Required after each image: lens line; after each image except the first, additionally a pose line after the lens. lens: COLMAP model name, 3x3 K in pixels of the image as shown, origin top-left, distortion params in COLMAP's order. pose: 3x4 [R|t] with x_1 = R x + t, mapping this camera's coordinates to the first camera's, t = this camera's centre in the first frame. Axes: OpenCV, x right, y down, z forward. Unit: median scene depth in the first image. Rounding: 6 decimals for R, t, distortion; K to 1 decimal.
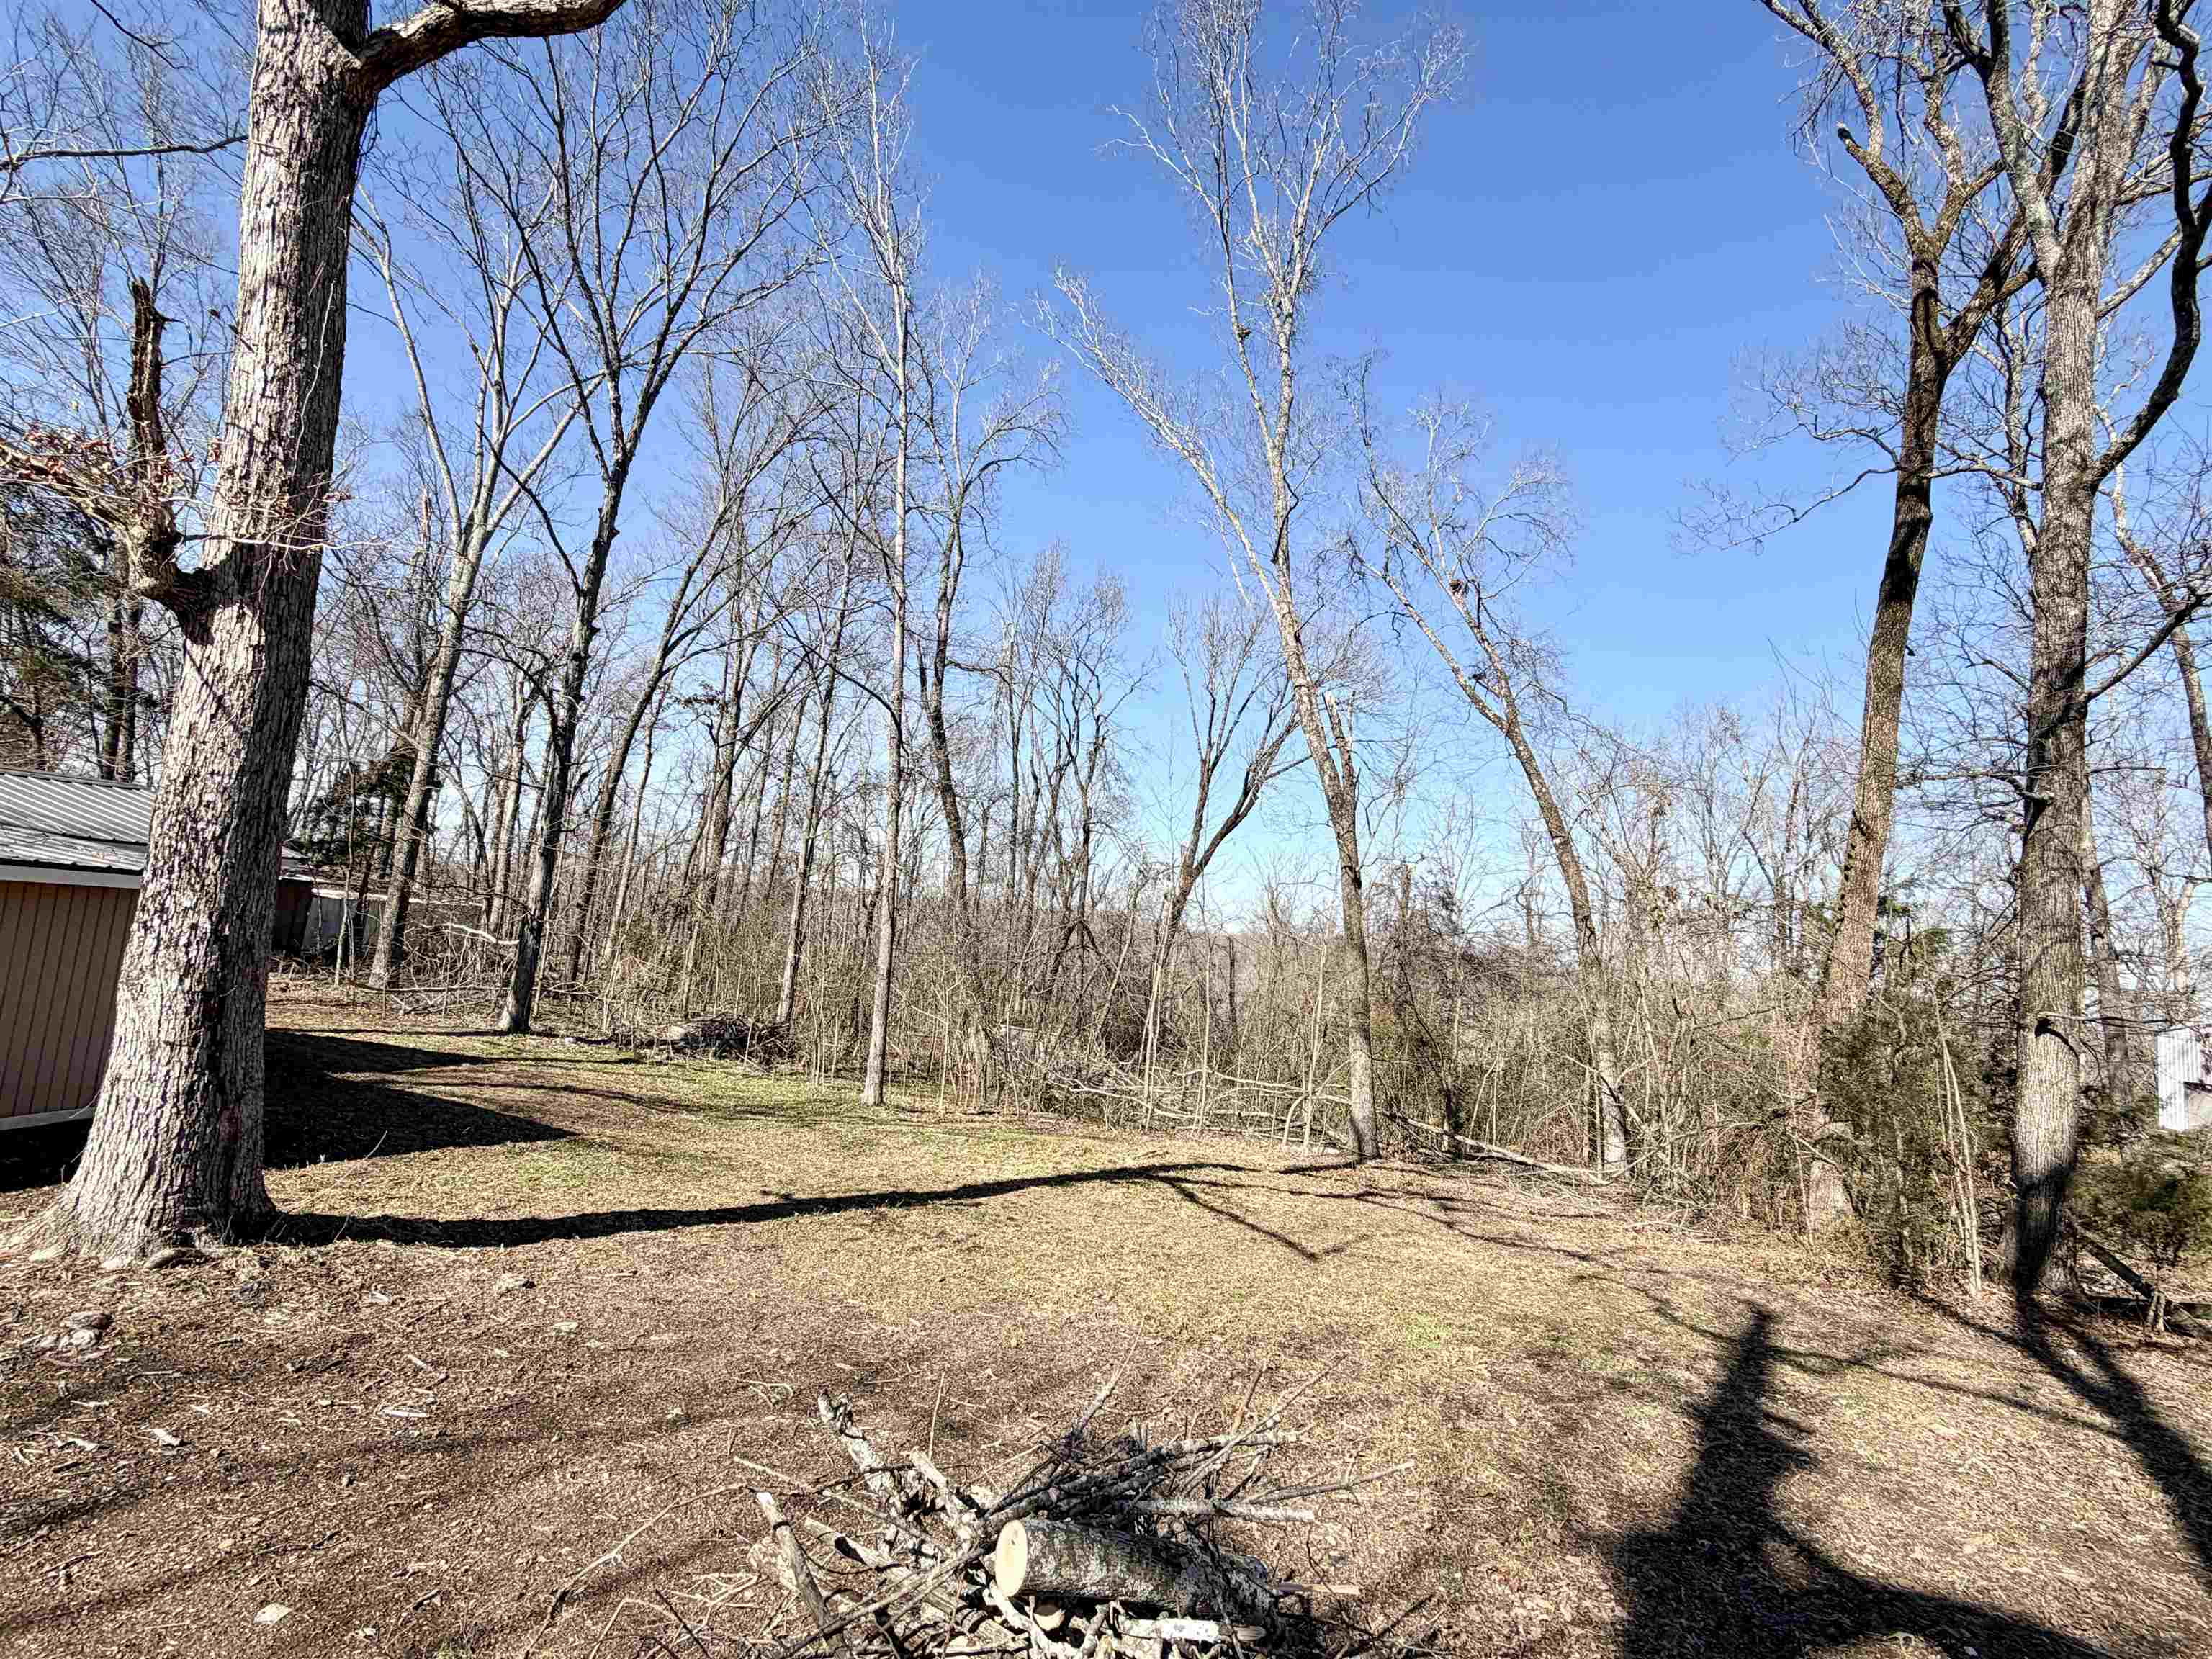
lens RADIAL K [[1015.8, 0, 1105.8], [0, 1015.8, 825.7], [0, 0, 1]] dist [0.000448, 0.000197]
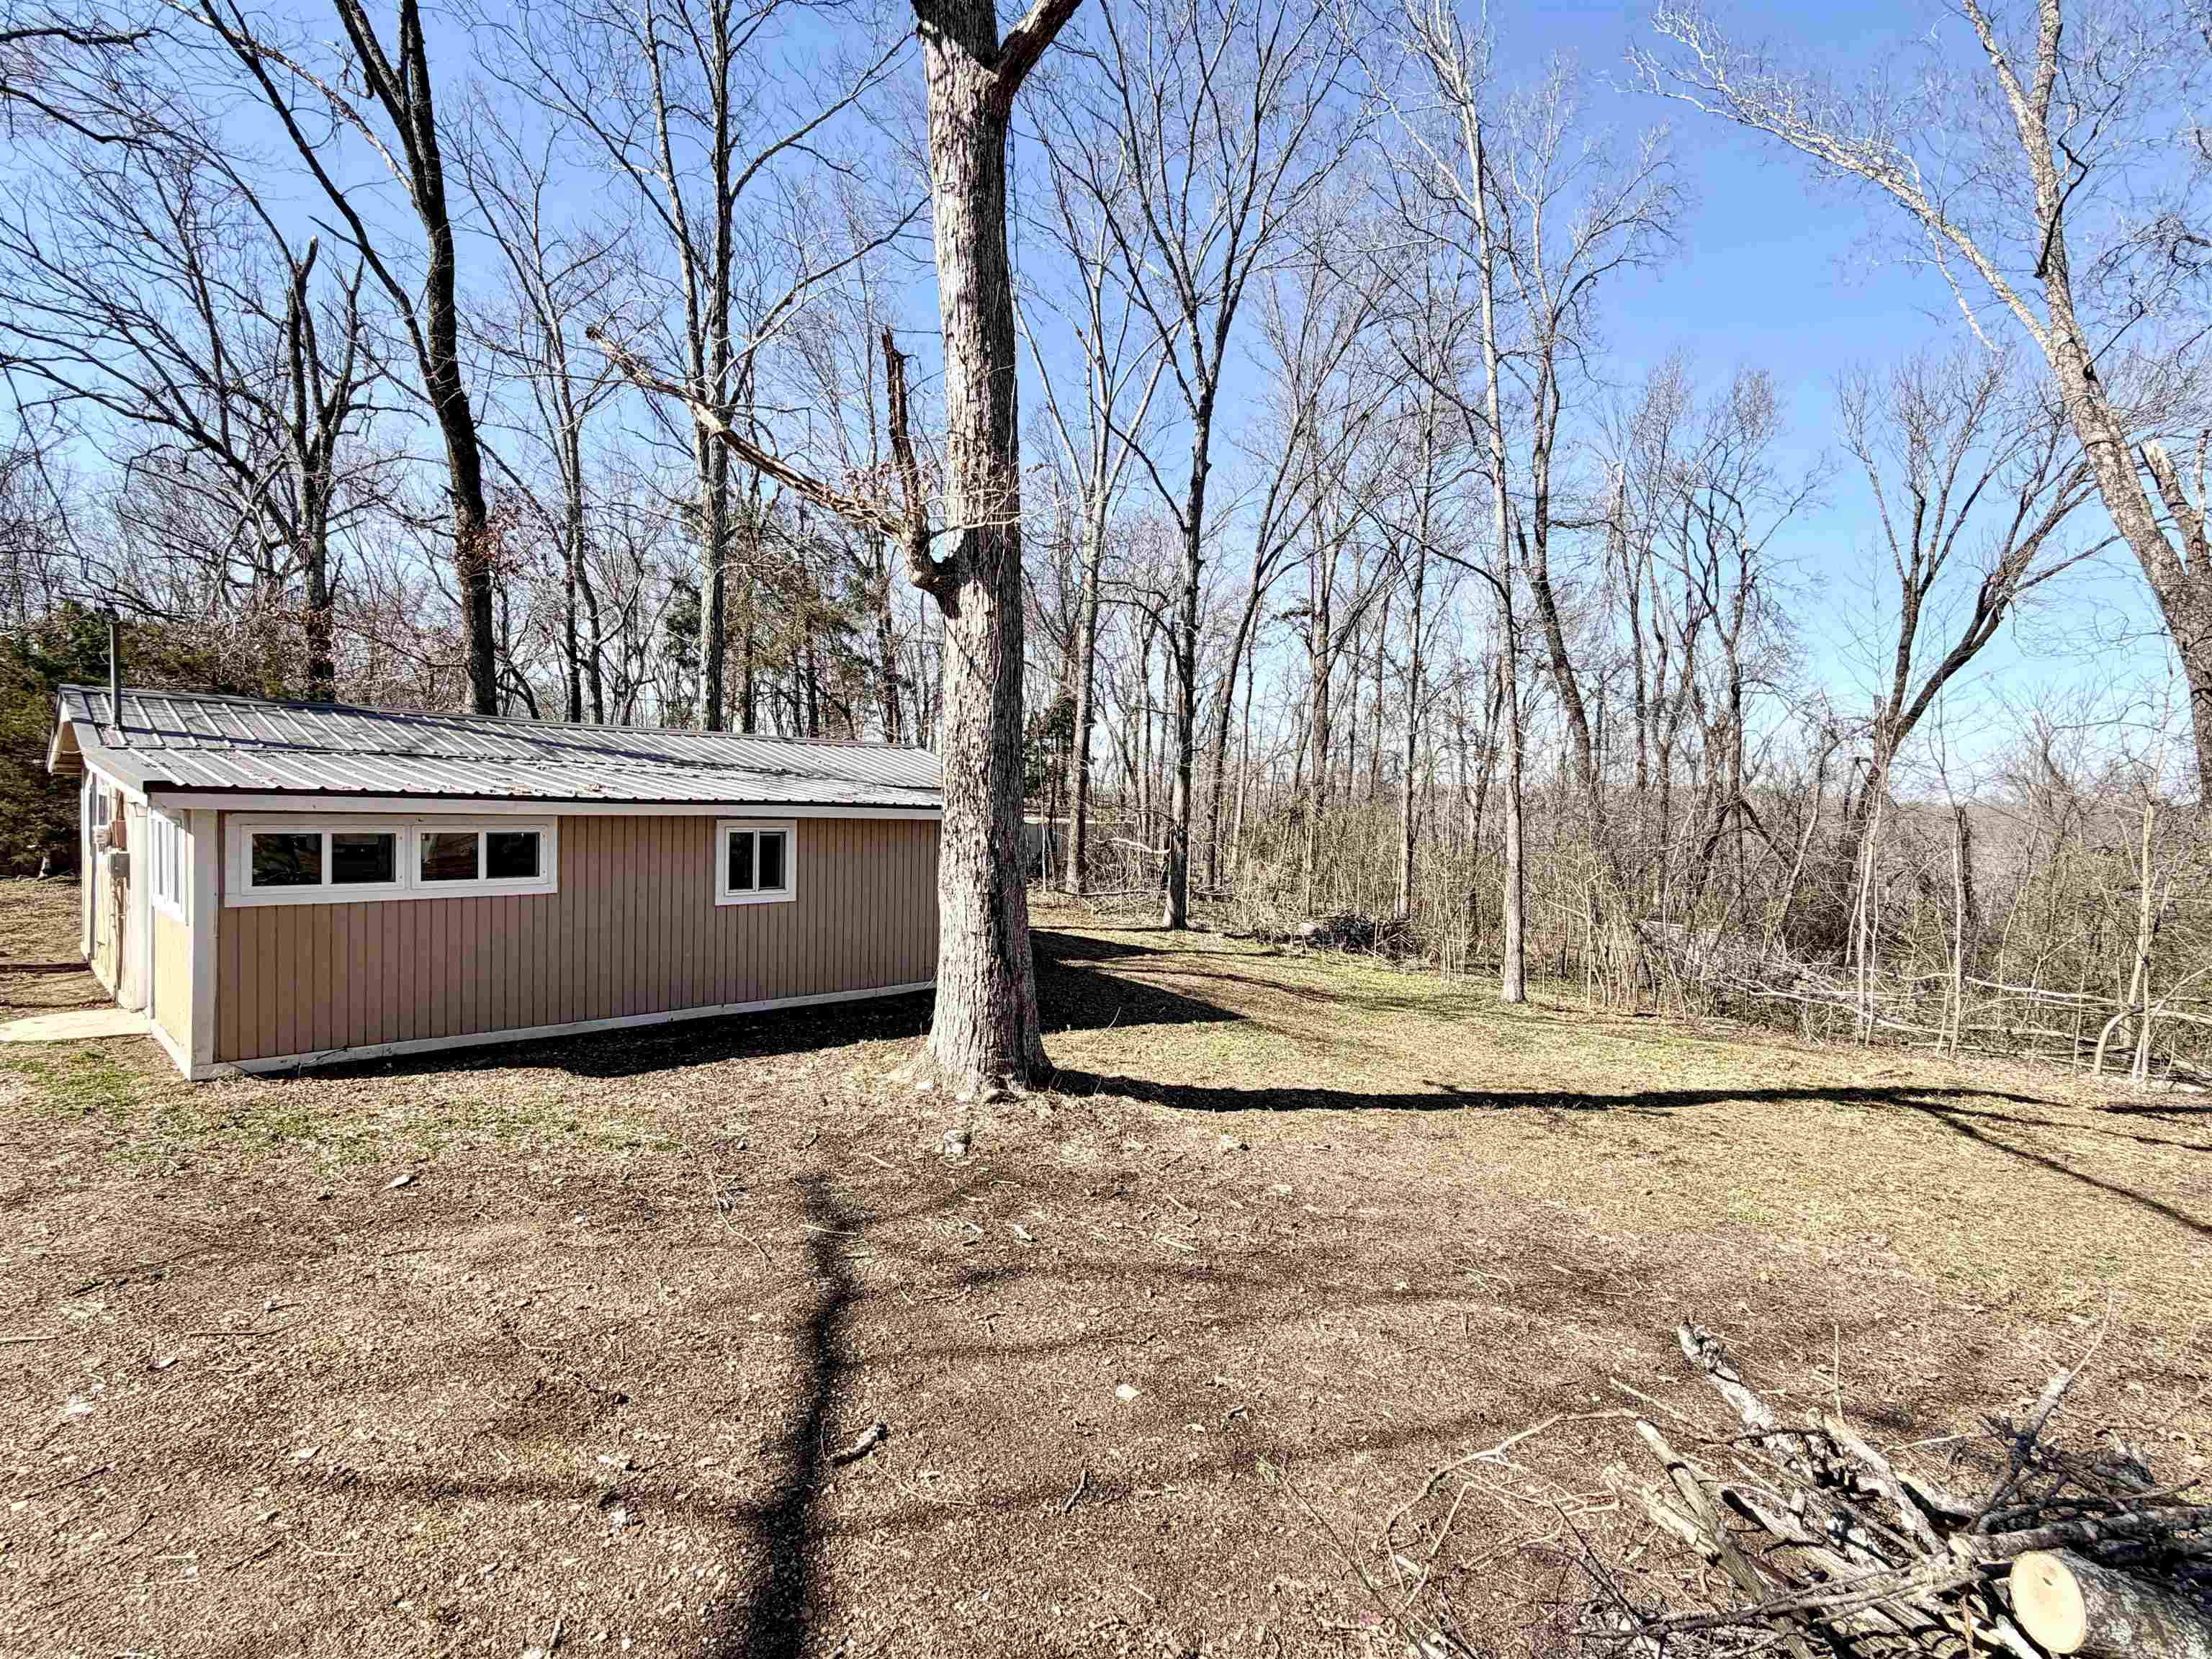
lens RADIAL K [[1015.8, 0, 1104.0], [0, 1015.8, 824.9], [0, 0, 1]] dist [0.000448, 0.000197]
pose [[0.838113, -0.058077, -0.542396, -0.025067], [0.110821, 0.991709, 0.065054, 0.004041], [0.534121, -0.114631, 0.837600, 0.008618]]
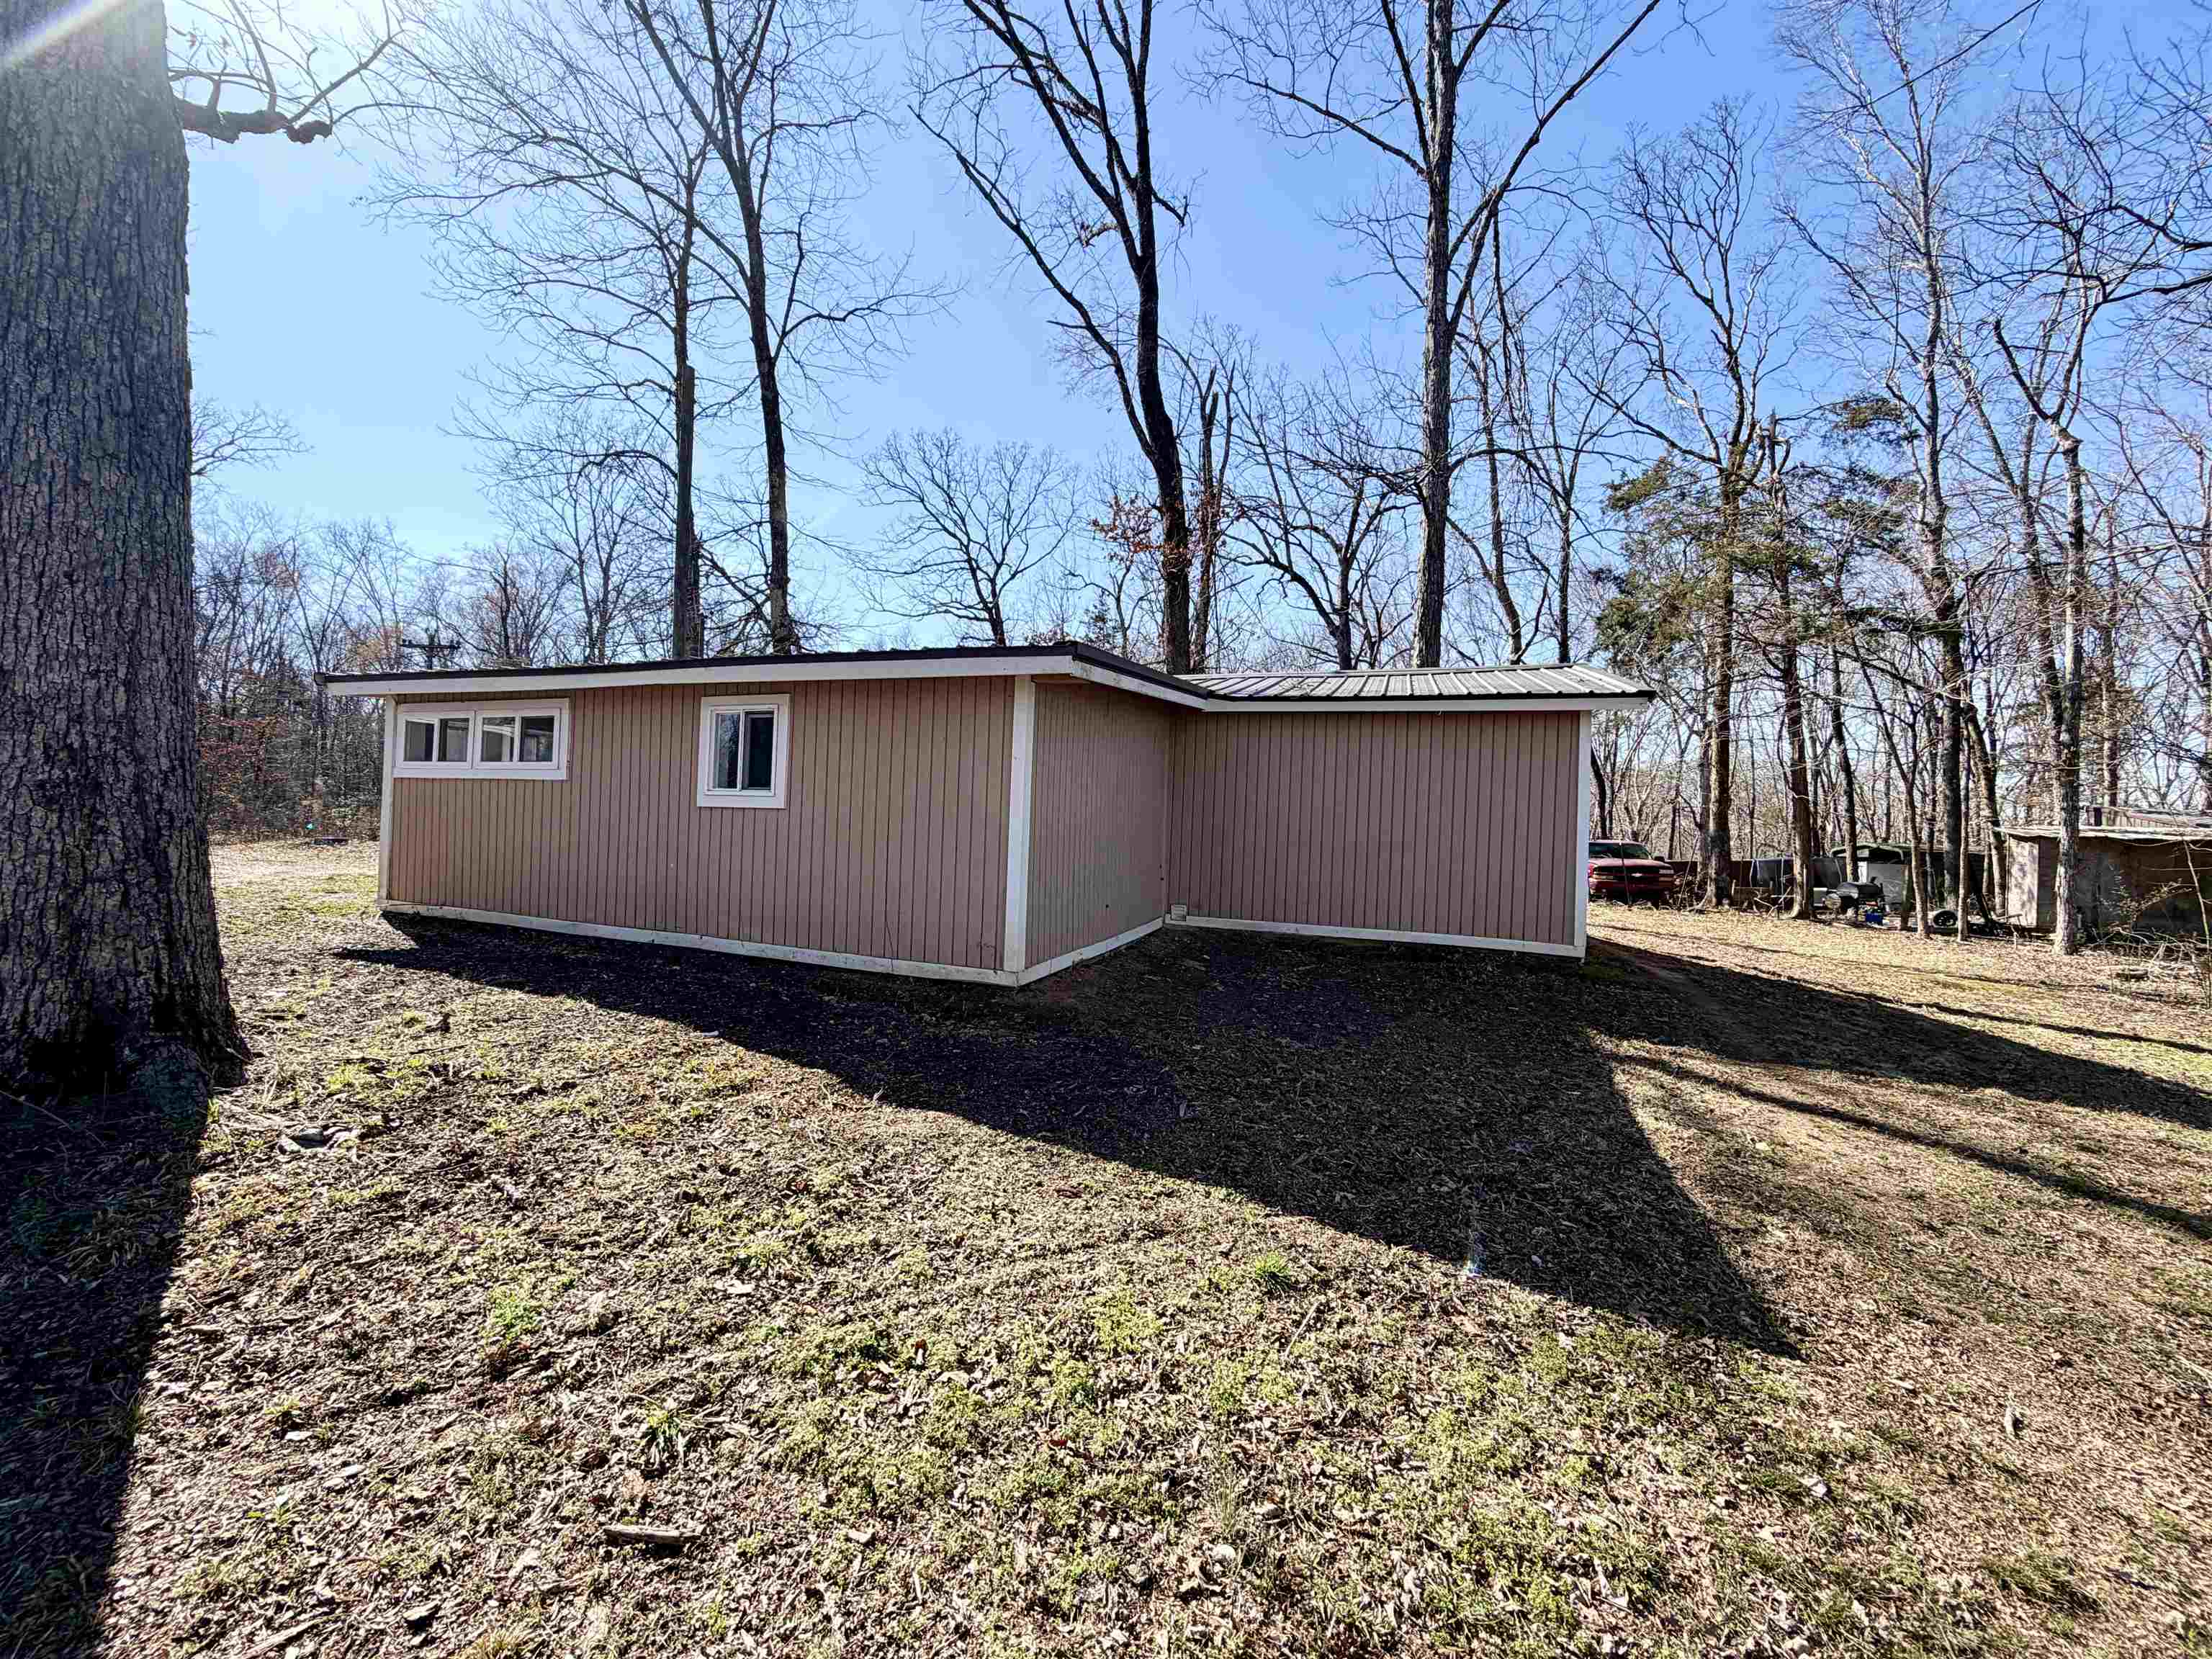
lens RADIAL K [[885.1, 0, 1074.9], [0, 885.1, 824.3], [0, 0, 1]] dist [-0.002481, -0.000267]
pose [[-0.182706, -0.108749, -0.977135, -0.164230], [0.058036, 0.990938, -0.121137, 0.122117], [0.981453, -0.078841, -0.174739, 0.574599]]
